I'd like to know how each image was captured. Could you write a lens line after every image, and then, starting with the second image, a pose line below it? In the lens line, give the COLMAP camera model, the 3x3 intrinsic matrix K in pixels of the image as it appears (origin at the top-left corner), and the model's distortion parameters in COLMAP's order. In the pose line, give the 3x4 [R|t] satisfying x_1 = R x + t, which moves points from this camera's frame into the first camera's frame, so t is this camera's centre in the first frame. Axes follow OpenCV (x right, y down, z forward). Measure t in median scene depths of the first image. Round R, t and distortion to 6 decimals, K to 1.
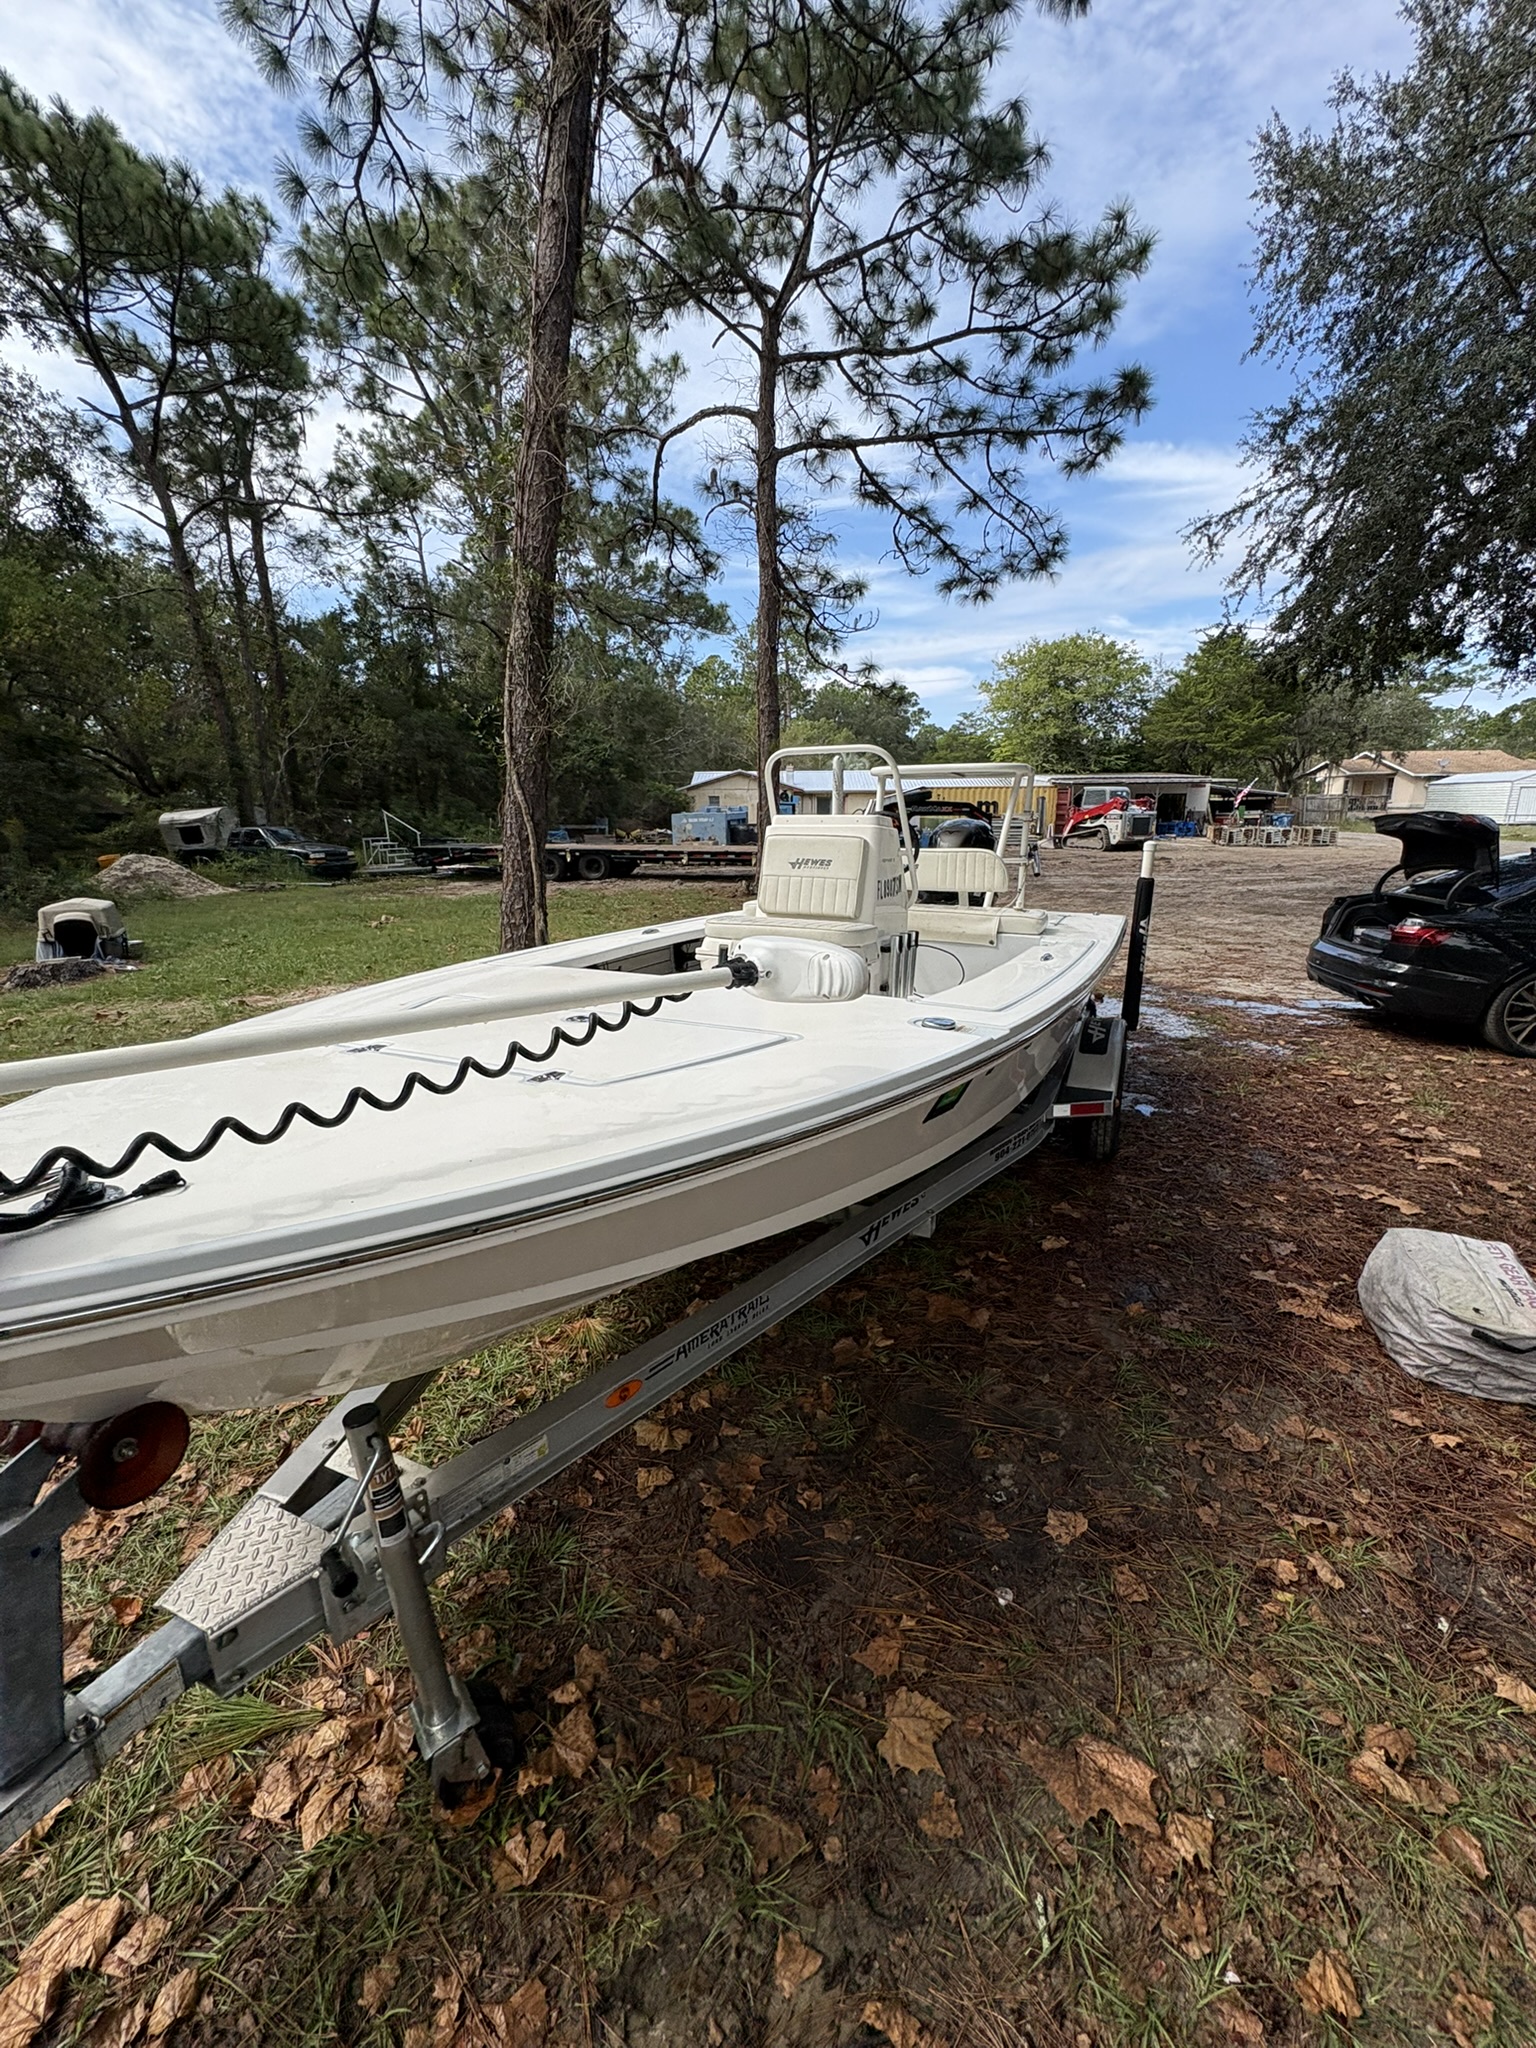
lens RADIAL K [[813.7, 0, 767.0], [0, 813.7, 1022.5], [0, 0, 1]] dist [0.000025, -0.000219]
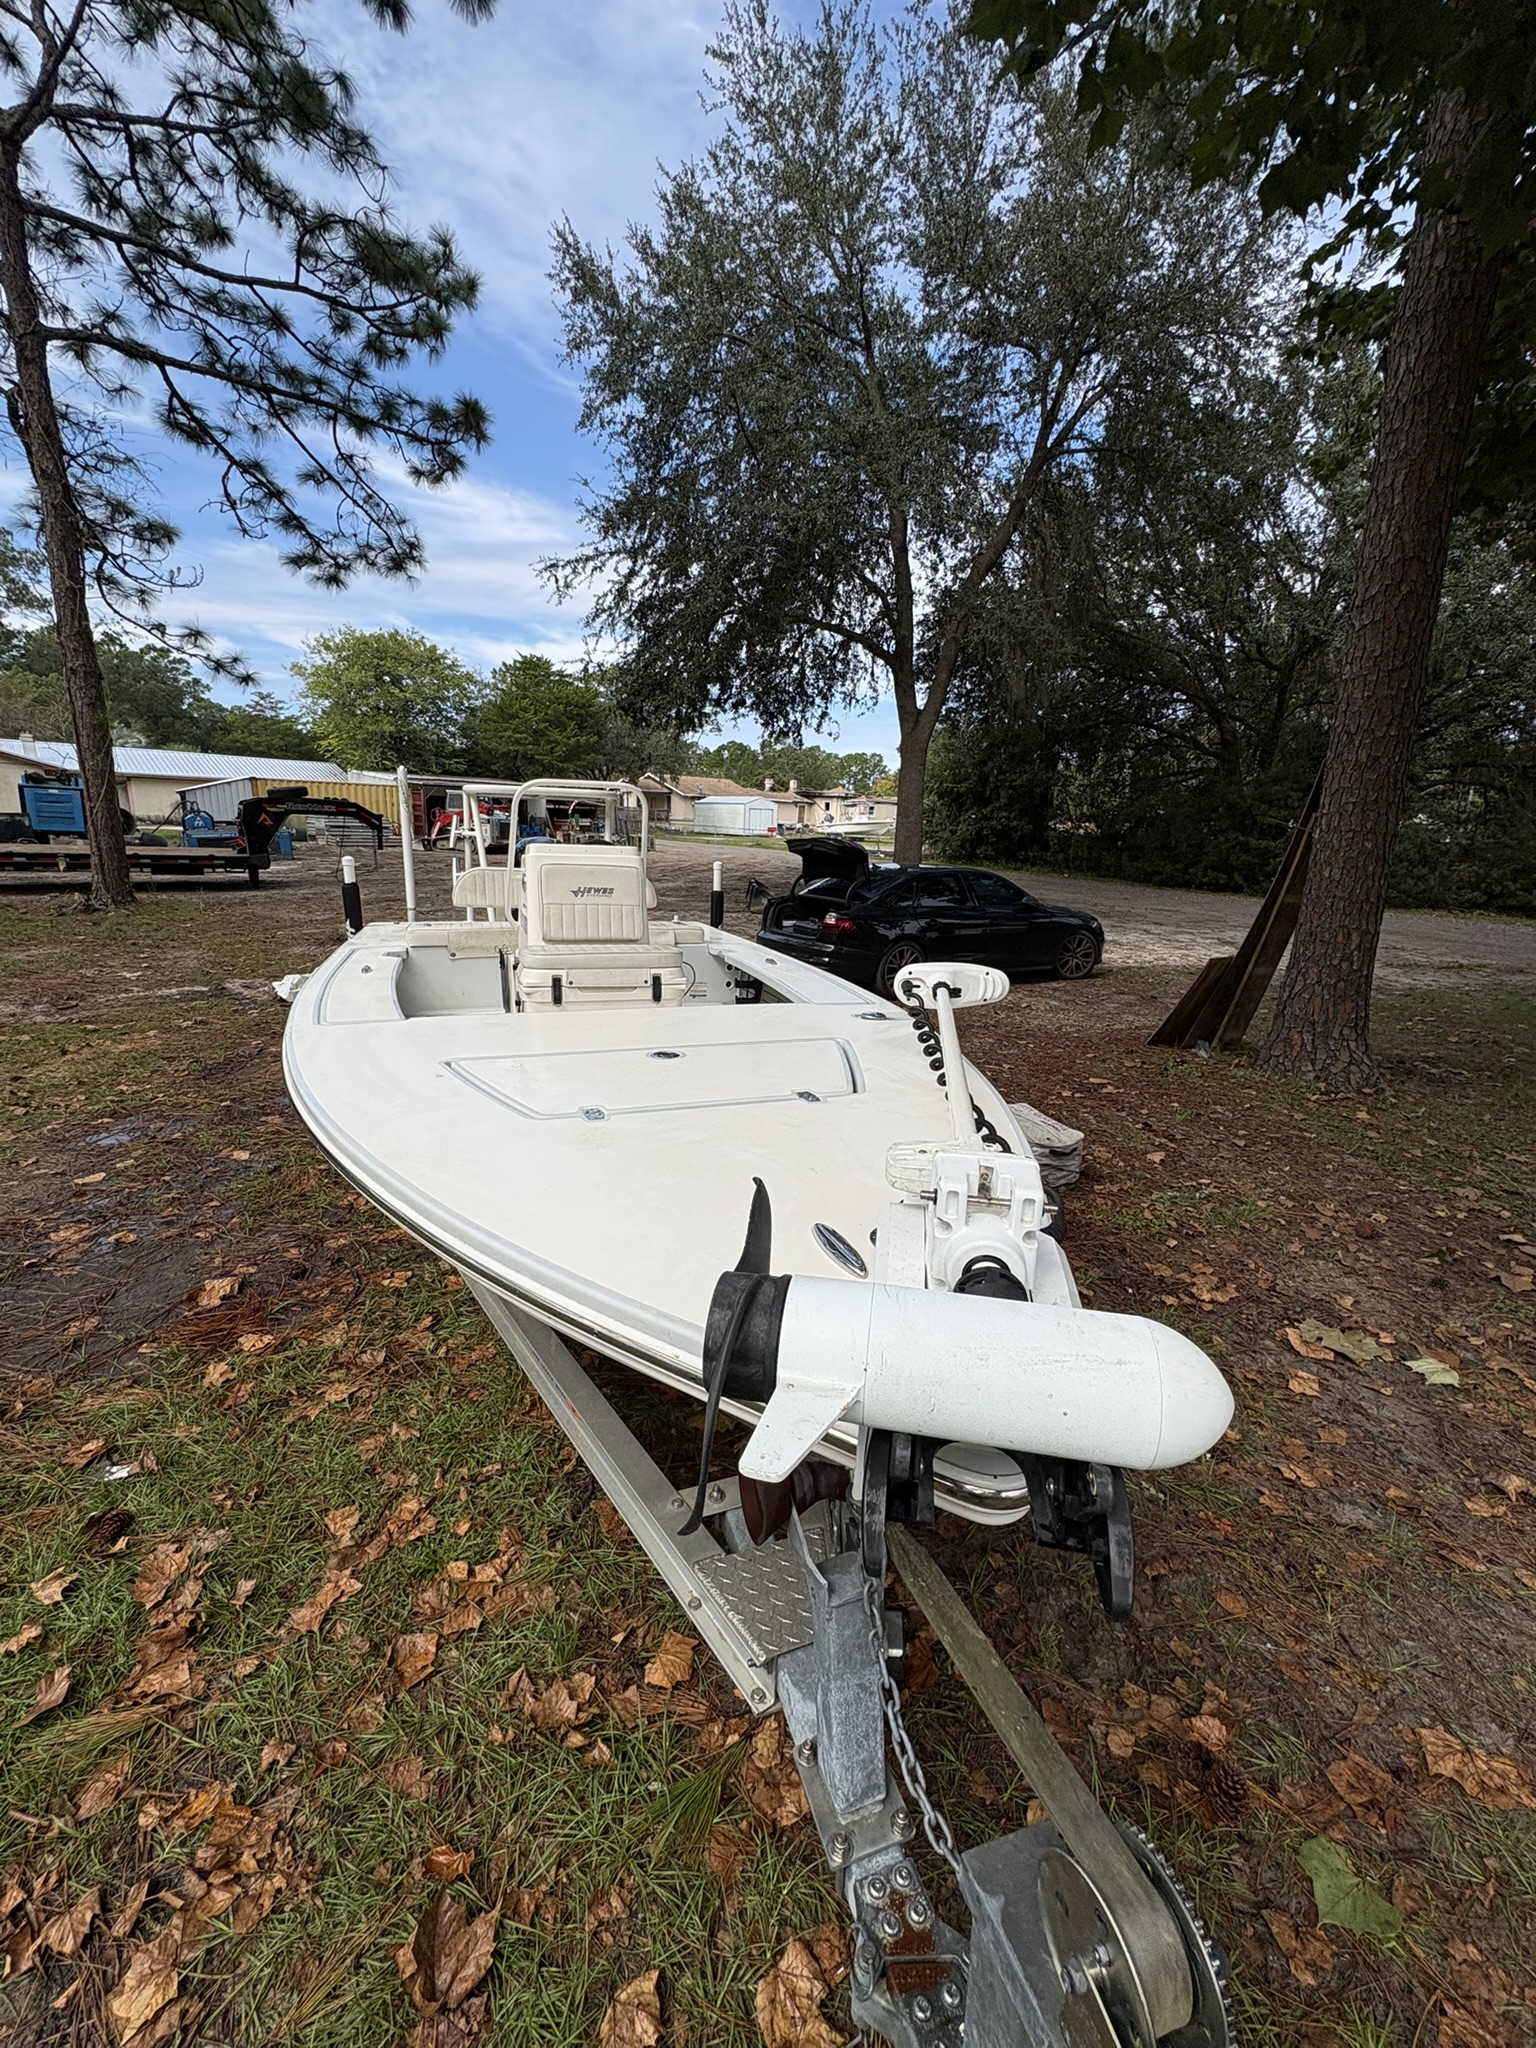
lens RADIAL K [[815.5, 0, 769.6], [0, 815.5, 1019.3], [0, 0, 1]] dist [0.001413, -0.000701]
pose [[0.713265, -0.132156, 0.688323, -0.104137], [0.134397, 0.989628, 0.050738, -0.010425], [-0.687889, 0.056319, 0.723628, 0.016129]]
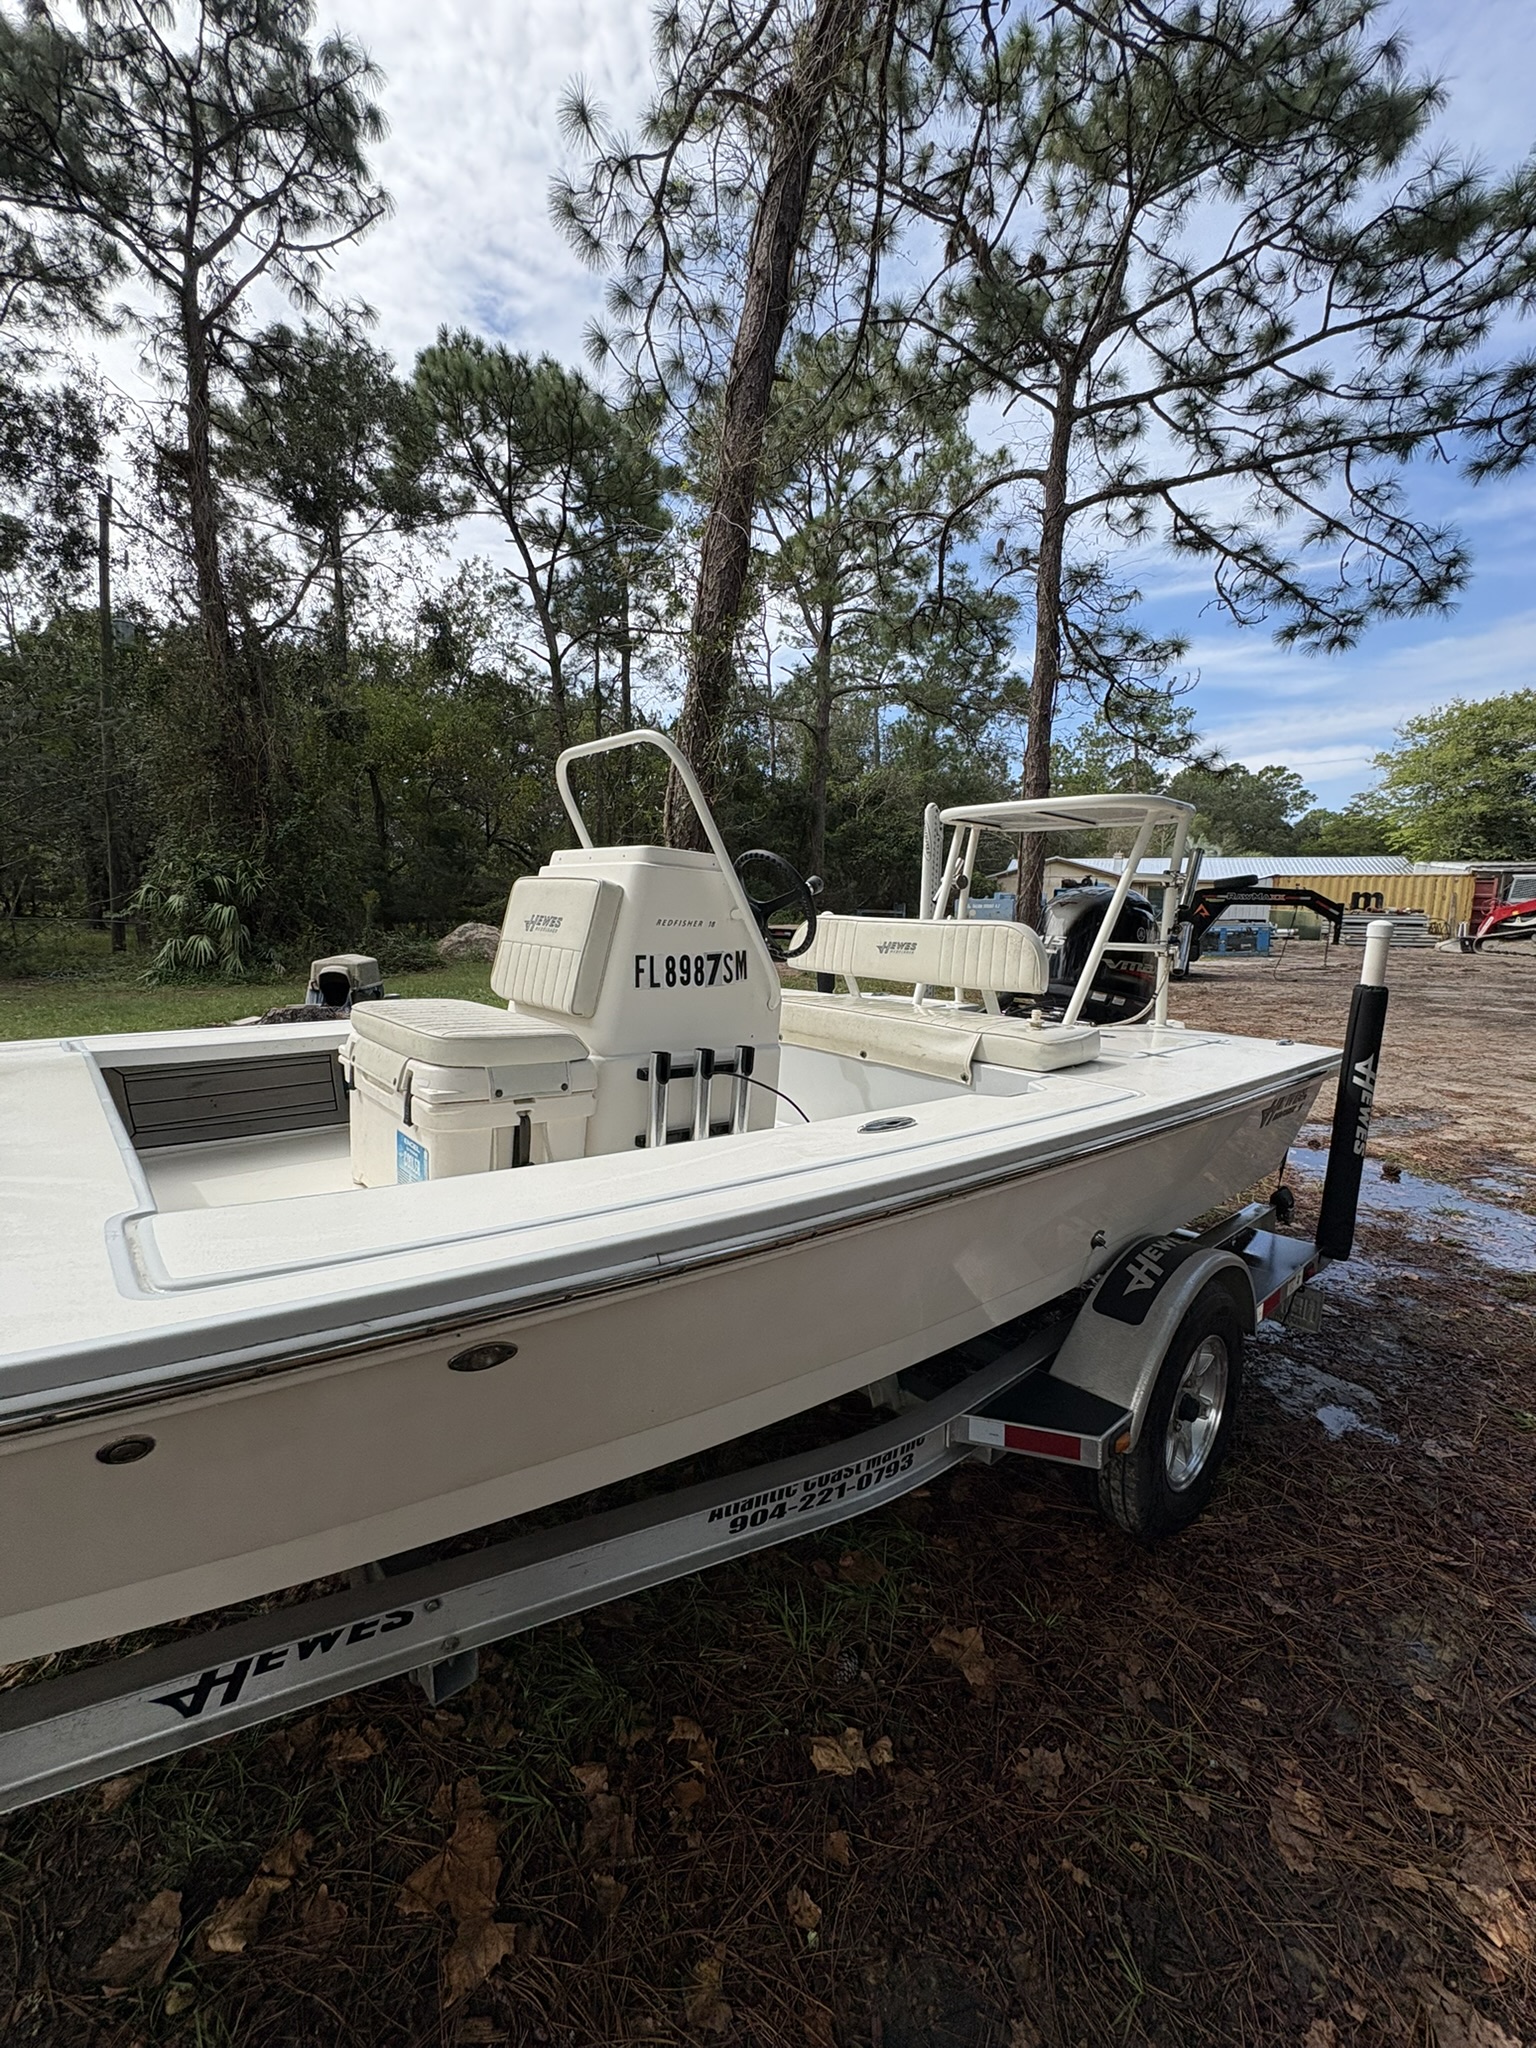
lens RADIAL K [[812.2, 0, 767.8], [0, 812.2, 1022.7], [0, 0, 1]] dist [0.000183, -0.000042]
pose [[0.920724, 0.075258, -0.382888, 0.086456], [-0.114895, 0.990013, -0.081695, -0.017513], [0.372915, 0.119211, 0.920176, 0.098255]]
